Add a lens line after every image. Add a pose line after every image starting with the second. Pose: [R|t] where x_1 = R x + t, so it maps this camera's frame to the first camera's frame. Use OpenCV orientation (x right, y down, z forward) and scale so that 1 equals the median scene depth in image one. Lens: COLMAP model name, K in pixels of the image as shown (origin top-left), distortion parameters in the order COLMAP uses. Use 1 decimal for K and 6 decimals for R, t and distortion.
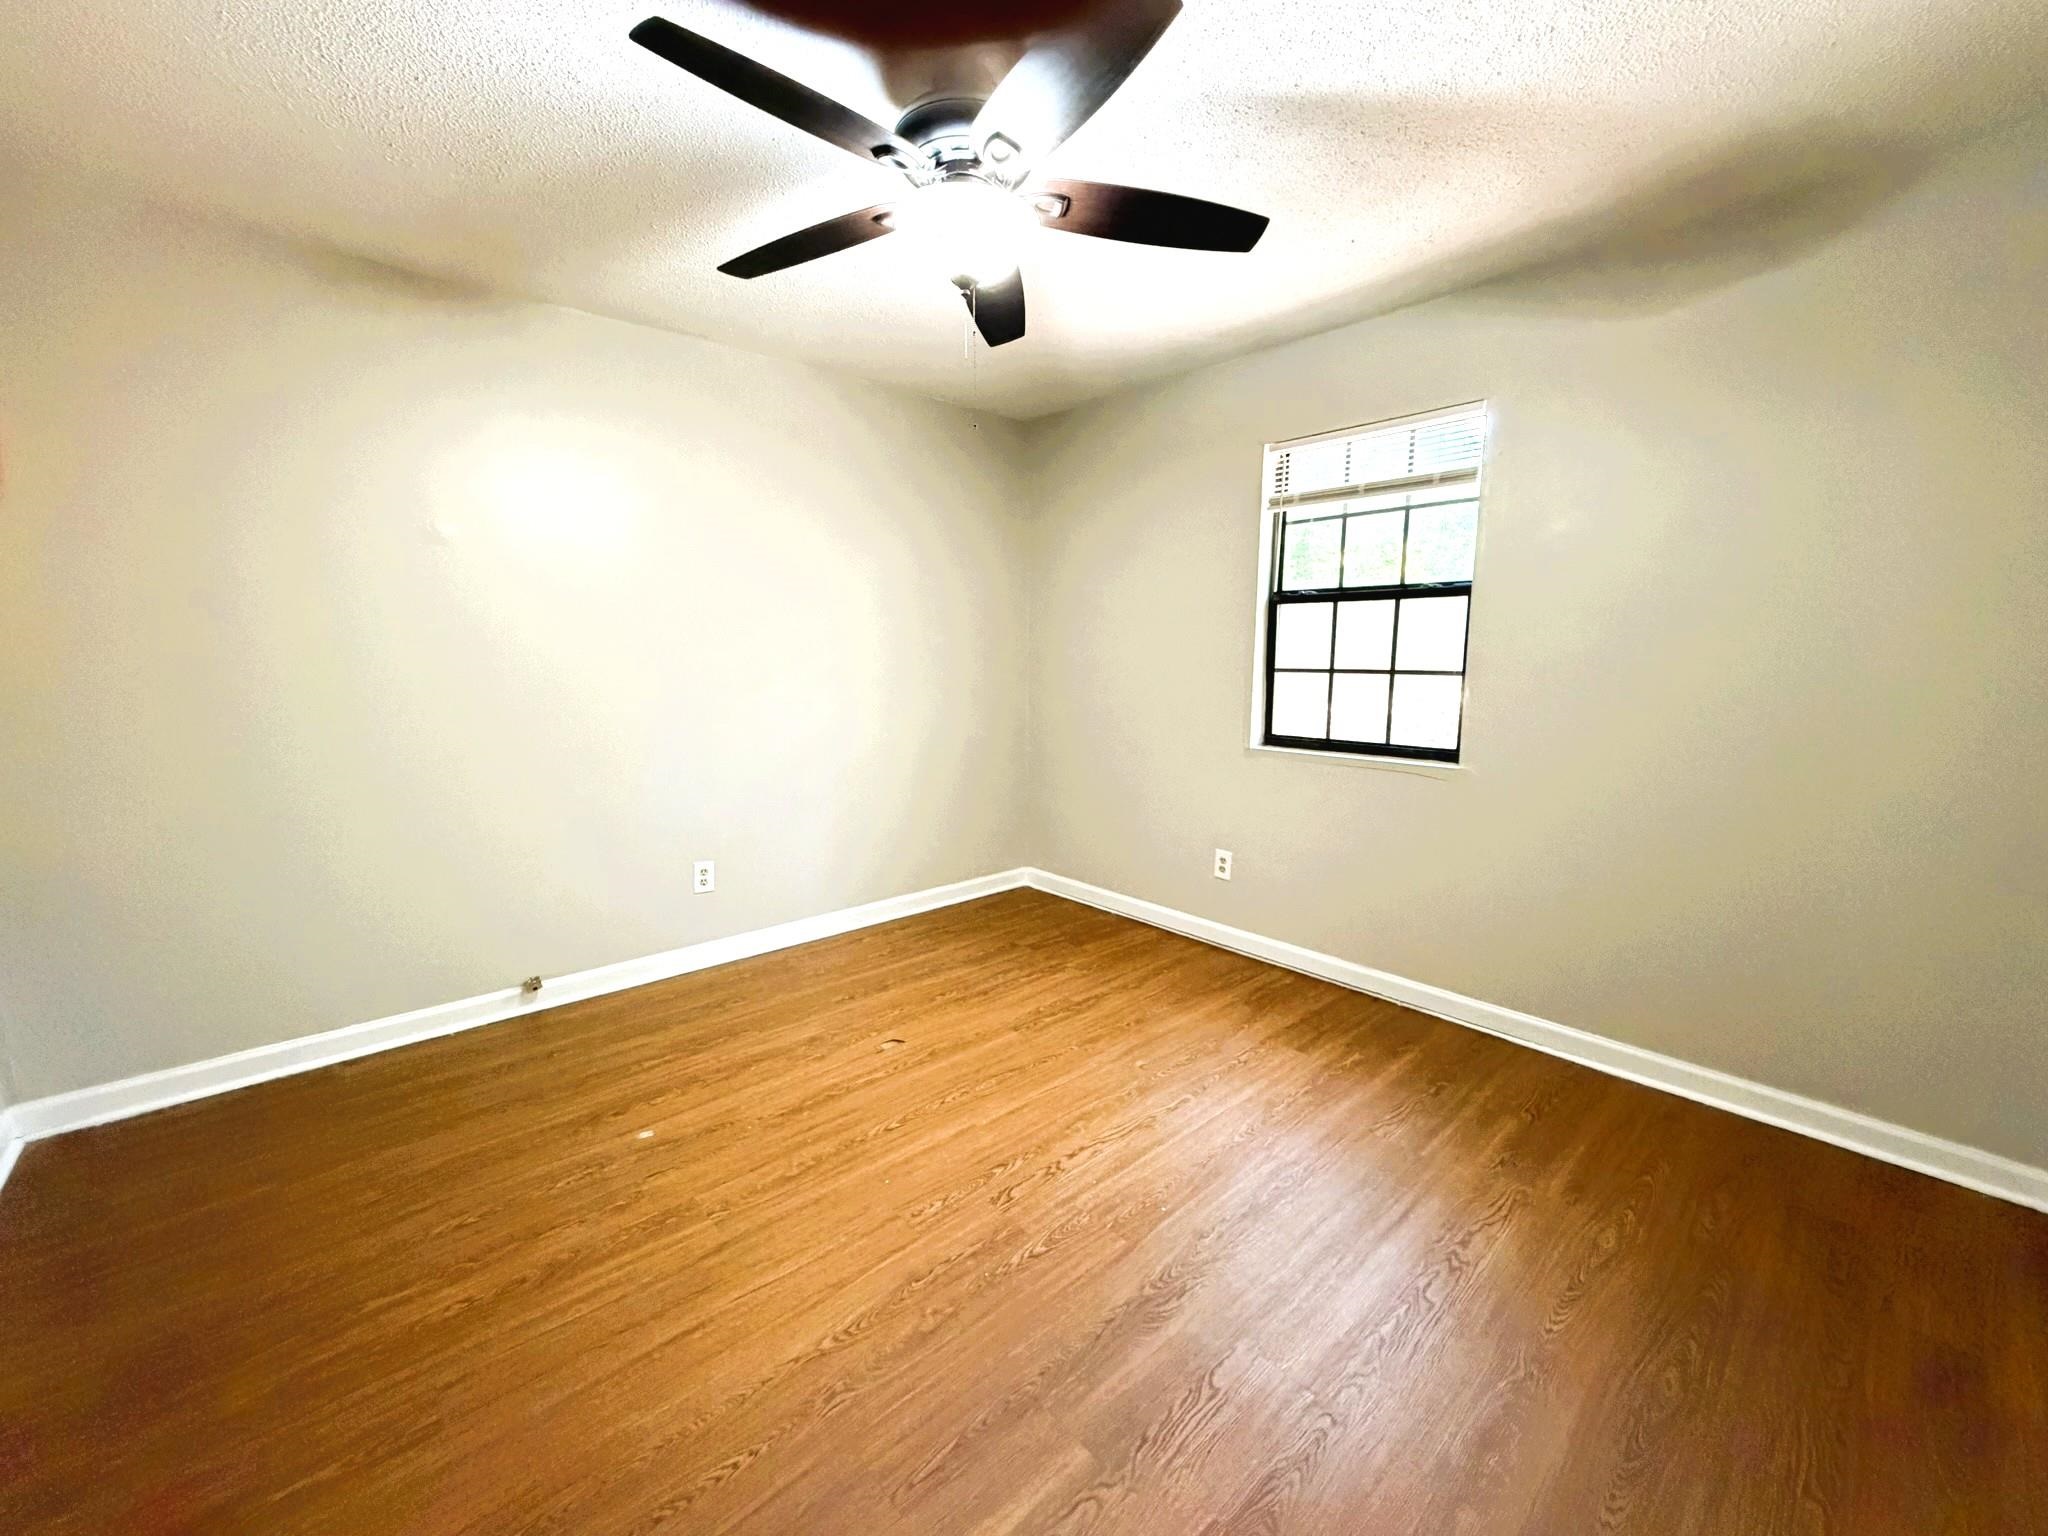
lens RADIAL K [[817.3, 0, 1017.0], [0, 817.3, 768.7], [0, 0, 1]] dist [-0.000820, 0.000247]
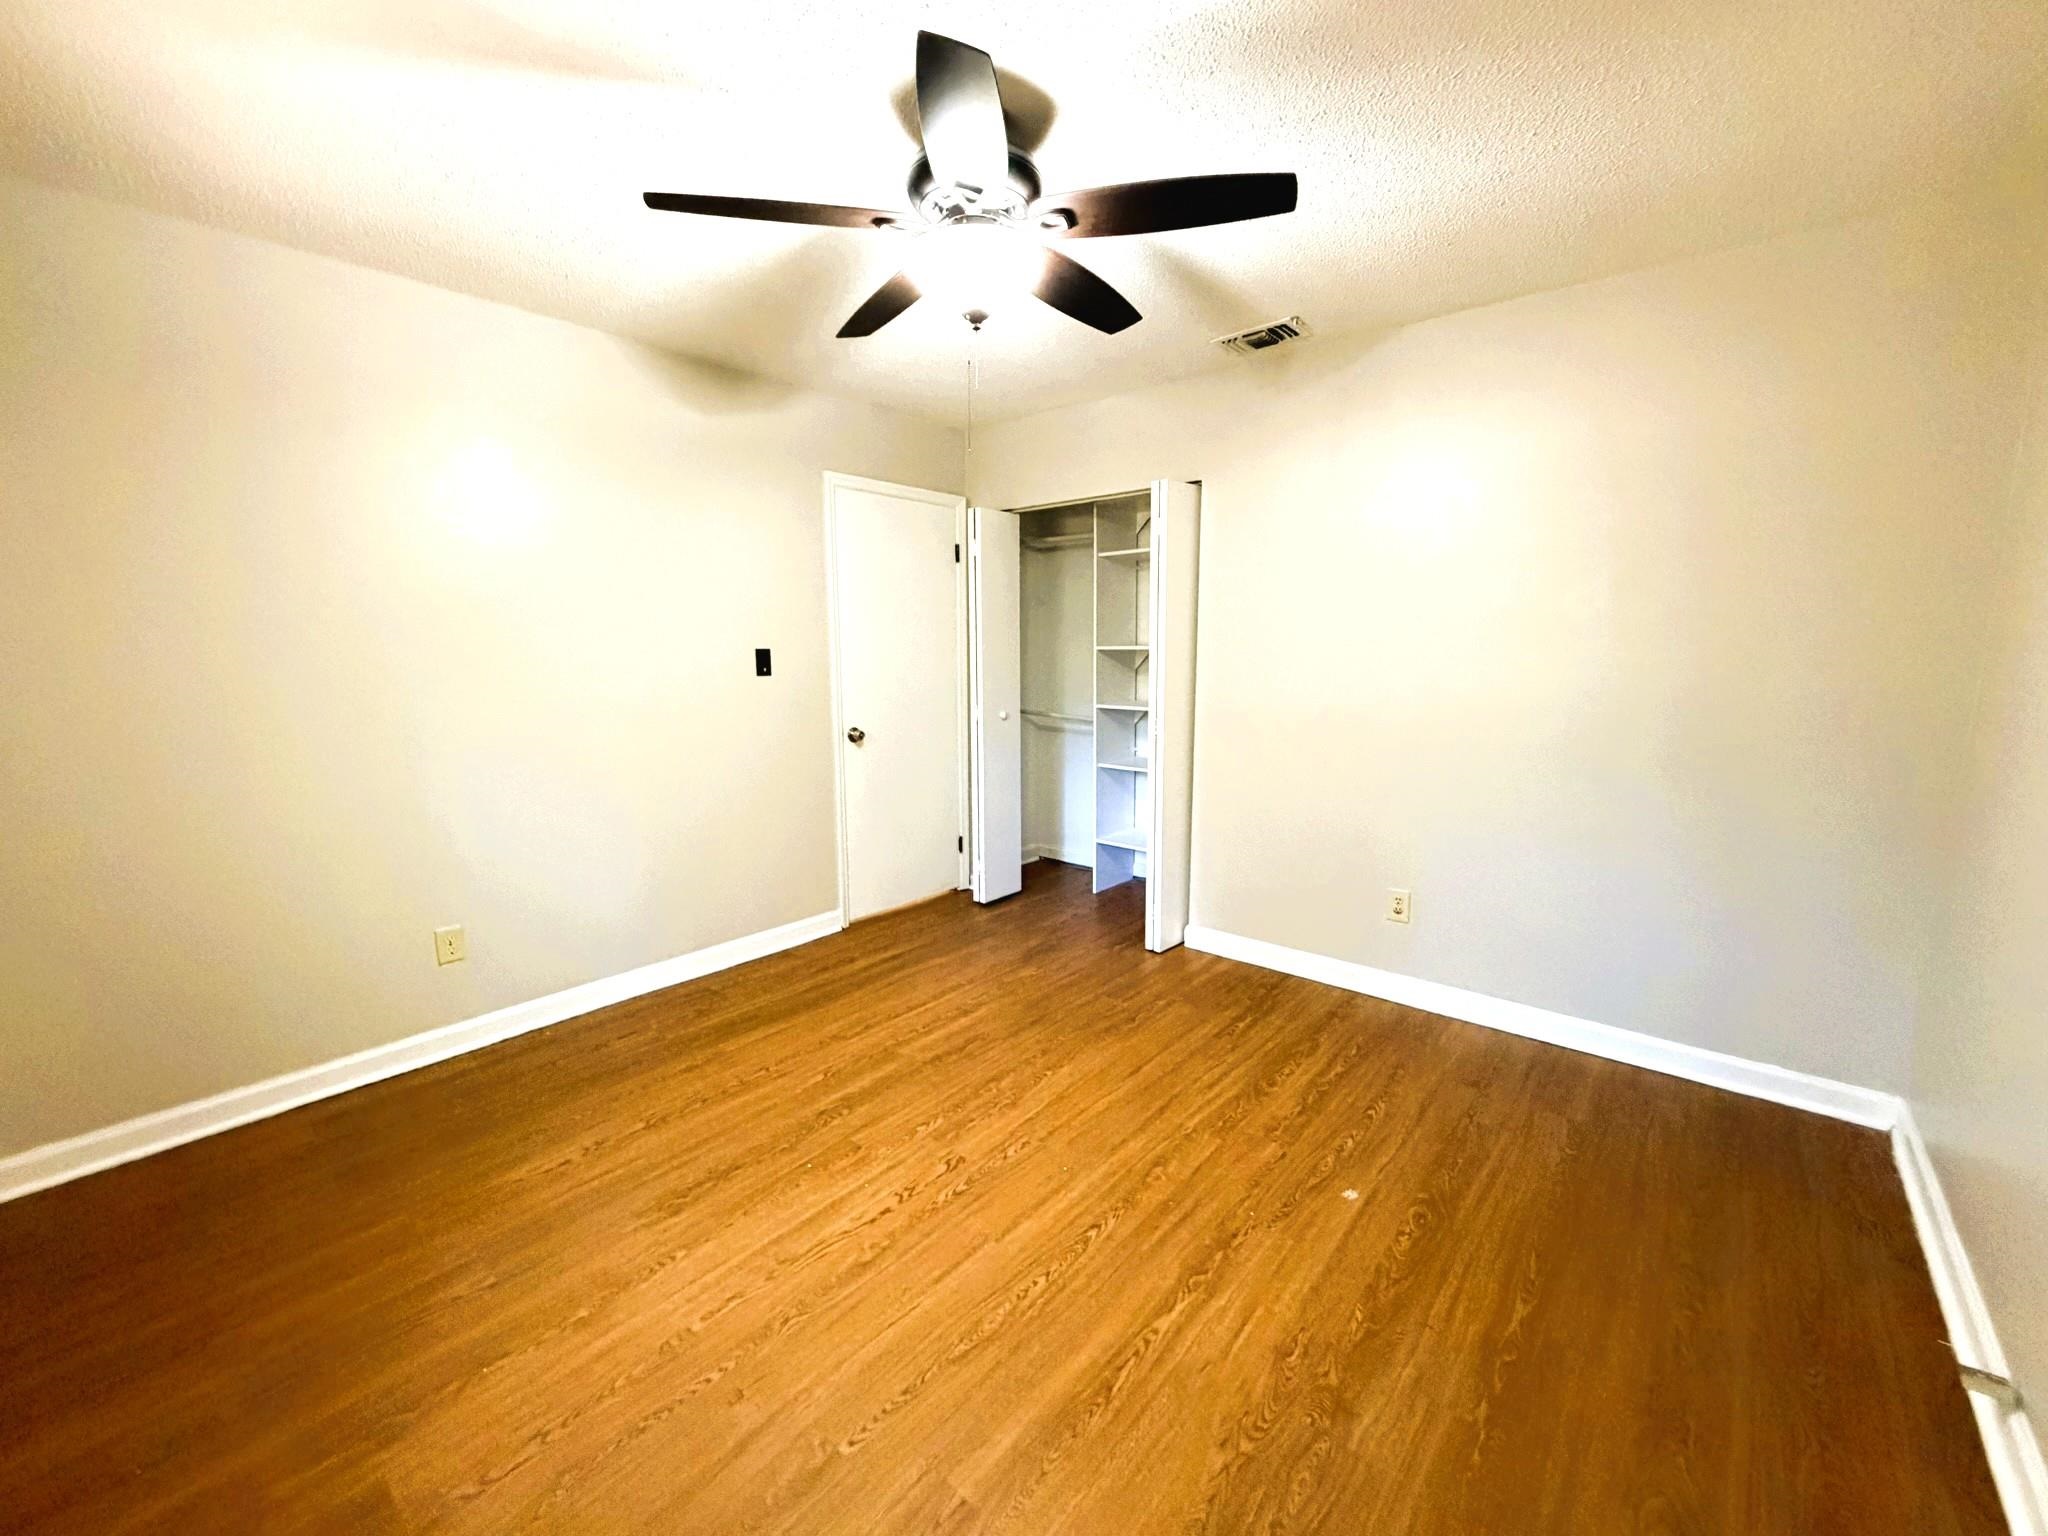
lens RADIAL K [[817.8, 0, 1018.7], [0, 817.8, 768.3], [0, 0, 1]] dist [-0.000446, -0.000116]
pose [[-0.991223, 0.021862, -0.130384, 0.025587], [-0.017501, 0.955853, 0.293322, -0.277673], [0.131040, 0.293029, -0.947081, 1.699761]]
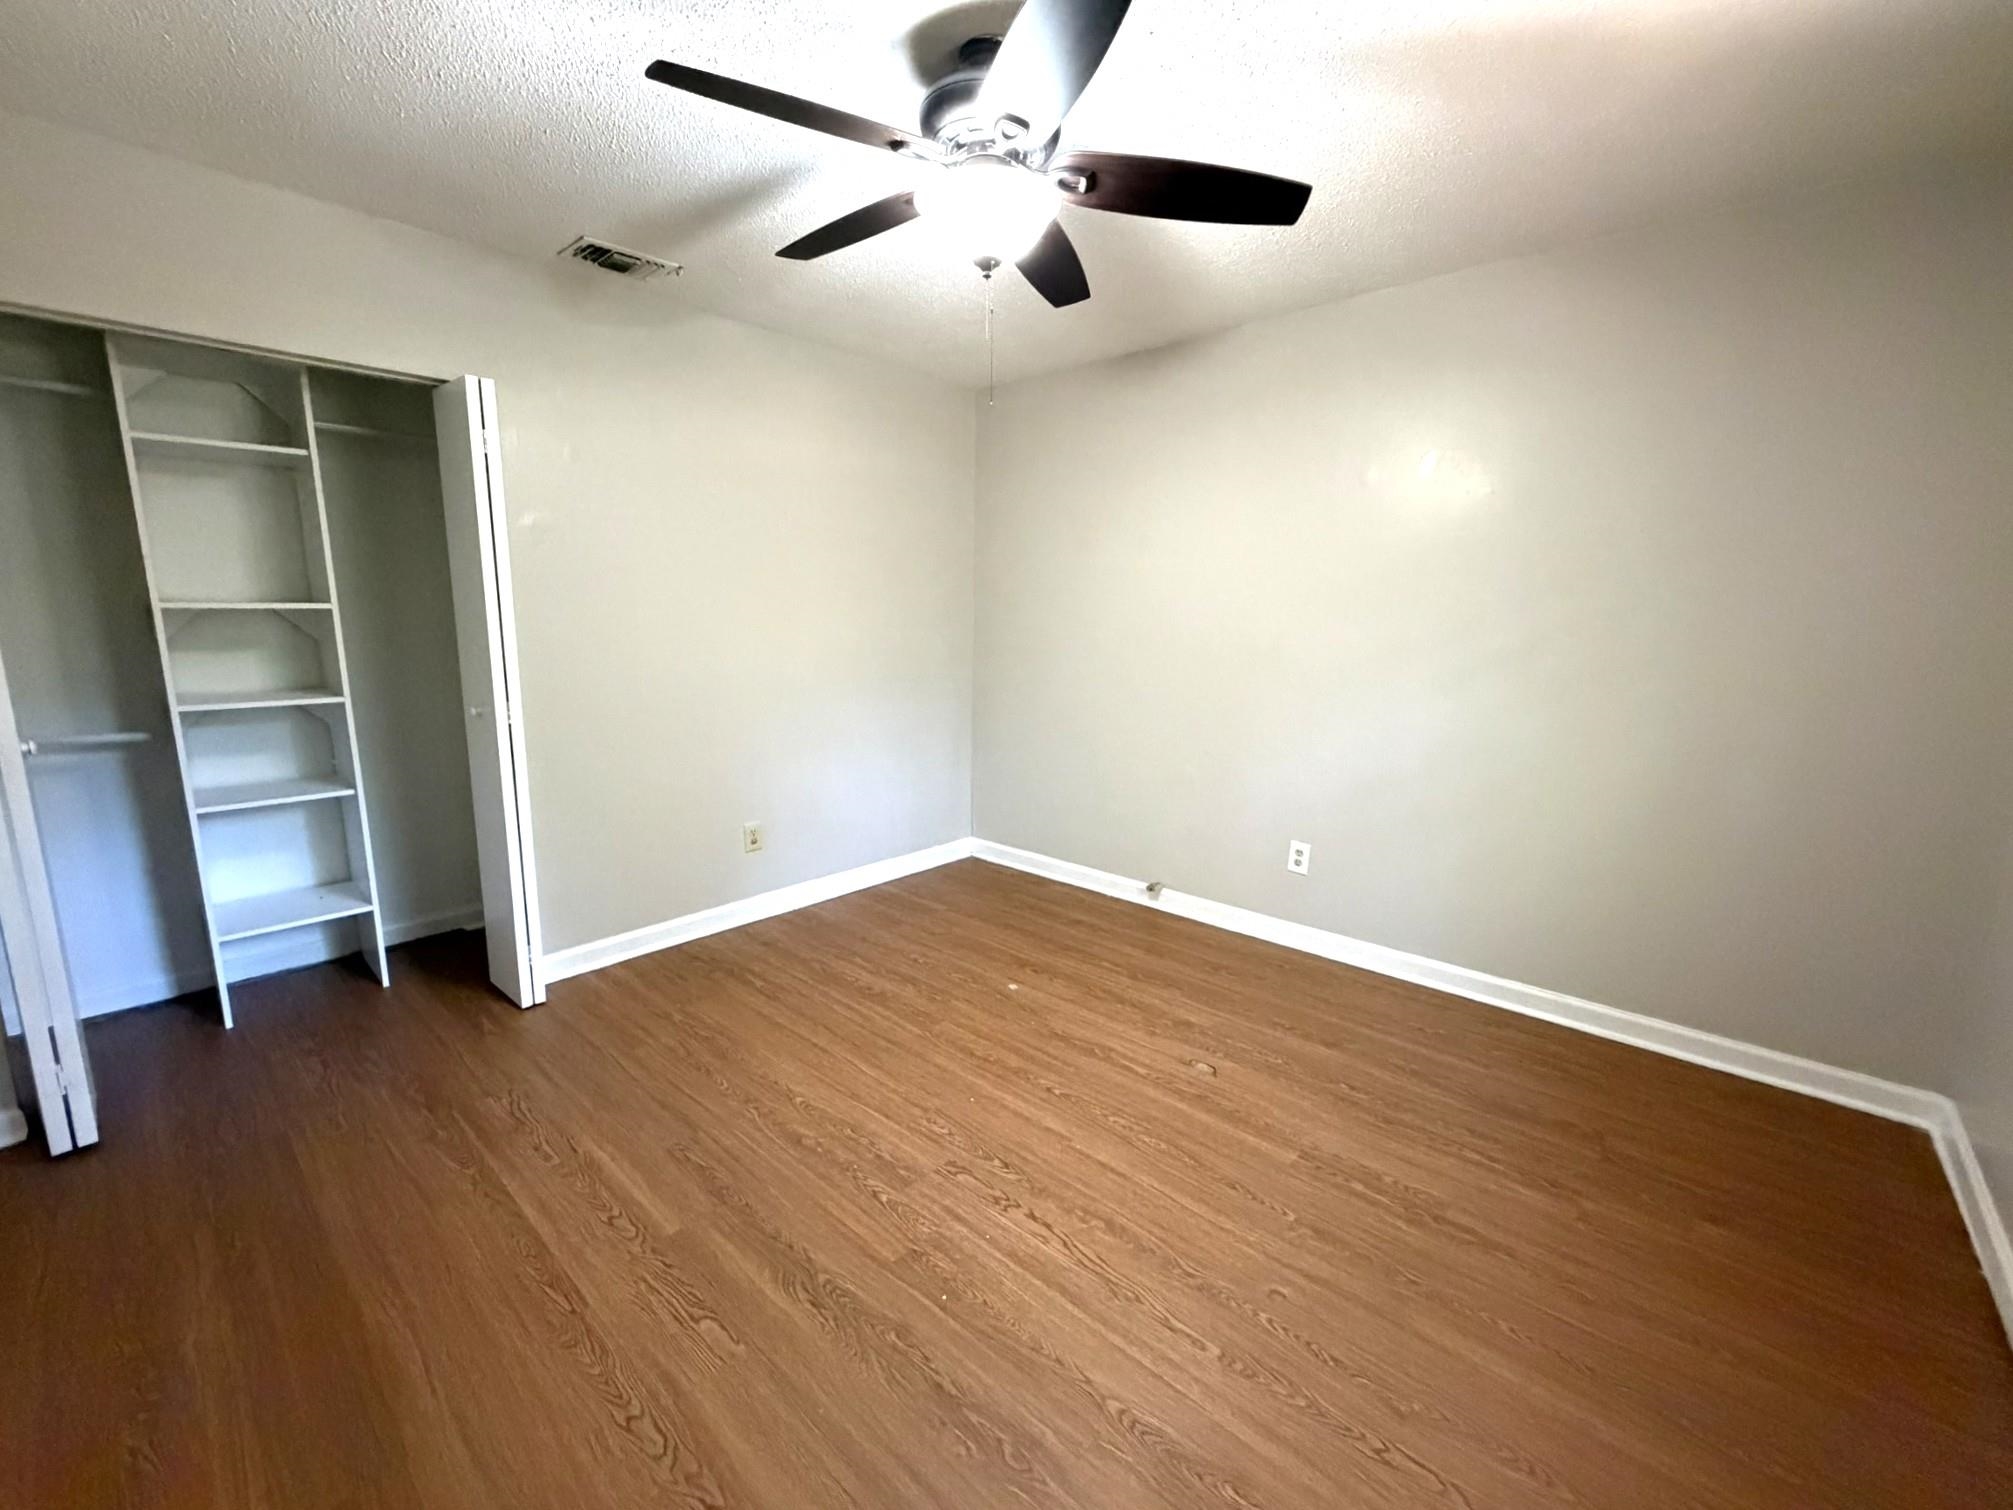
lens RADIAL K [[818.2, 0, 1001.8], [0, 818.2, 751.4], [0, 0, 1]] dist [-0.001308, 0.000315]
pose [[0.106174, 0.168480, -0.979970, 0.805907], [-0.157794, 0.975907, 0.150686, -0.131150], [0.981748, 0.138634, 0.130201, 0.761634]]
